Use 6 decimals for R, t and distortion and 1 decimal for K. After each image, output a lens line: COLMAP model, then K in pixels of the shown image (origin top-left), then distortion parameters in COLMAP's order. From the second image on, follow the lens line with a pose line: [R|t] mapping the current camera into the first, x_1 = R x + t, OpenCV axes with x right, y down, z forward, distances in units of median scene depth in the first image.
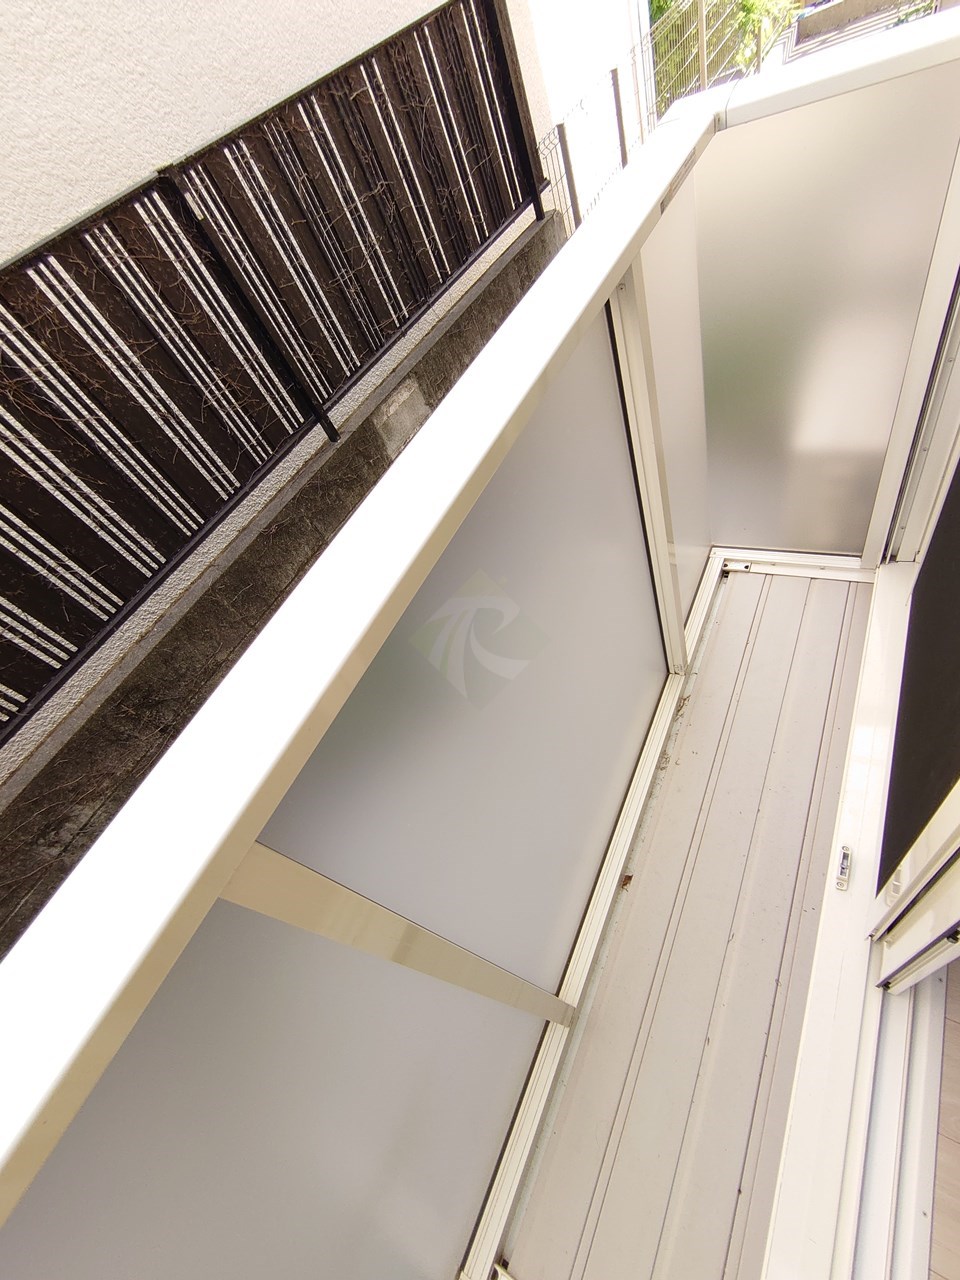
lens RADIAL K [[553.1, 0, 482.3], [0, 553.1, 638.2], [0, 0, 1]] dist [0.002138, -0.002366]
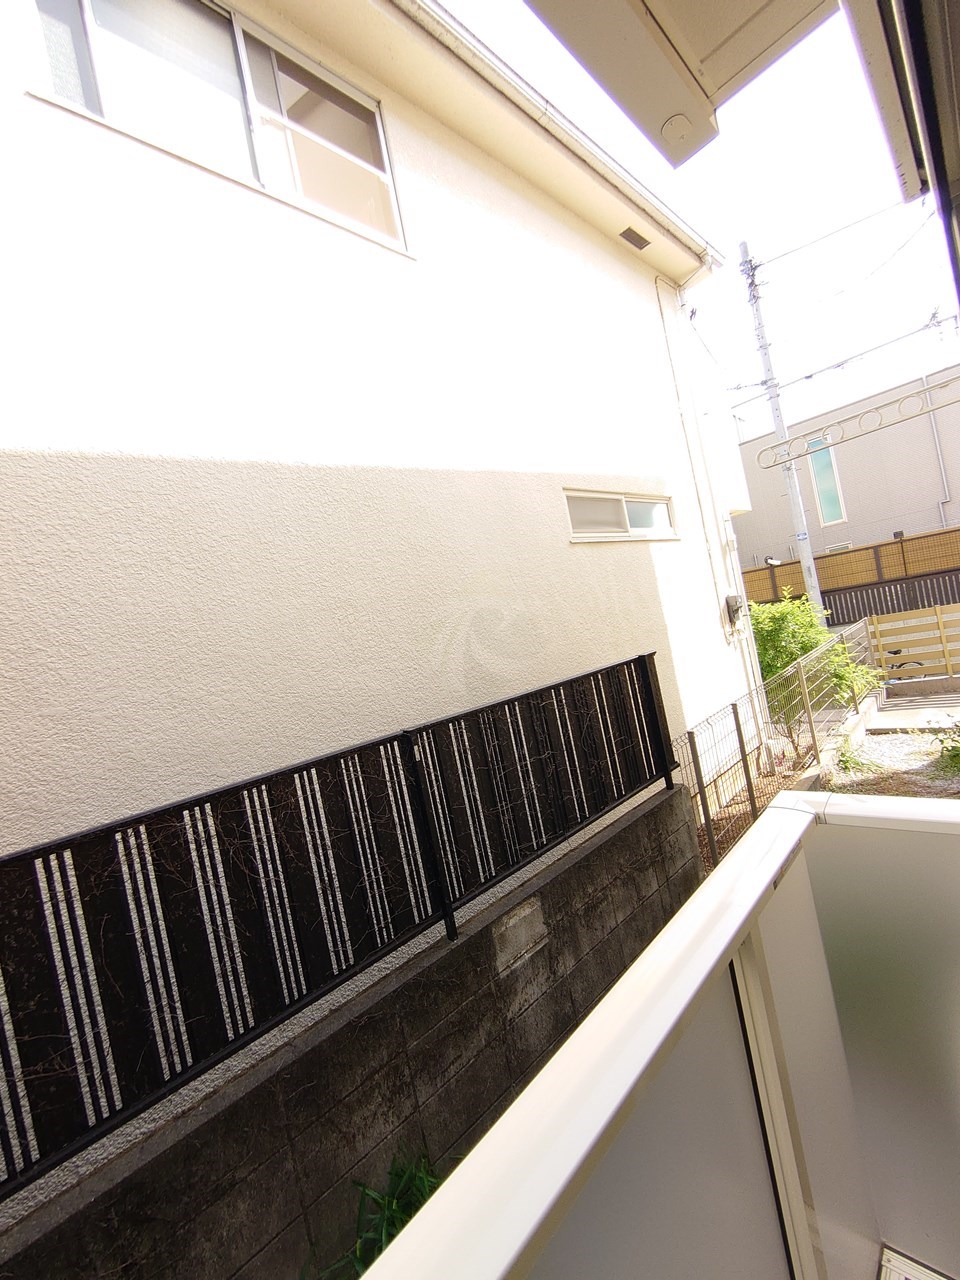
lens RADIAL K [[553.1, 0, 479.7], [0, 553.1, 638.2], [0, 0, 1]] dist [0.002138, -0.002366]
pose [[0.951705, 0.153619, -0.265817, -0.028964], [-0.297871, 0.671741, -0.678260, -0.051776], [0.074366, 0.724683, 0.685058, -0.141699]]
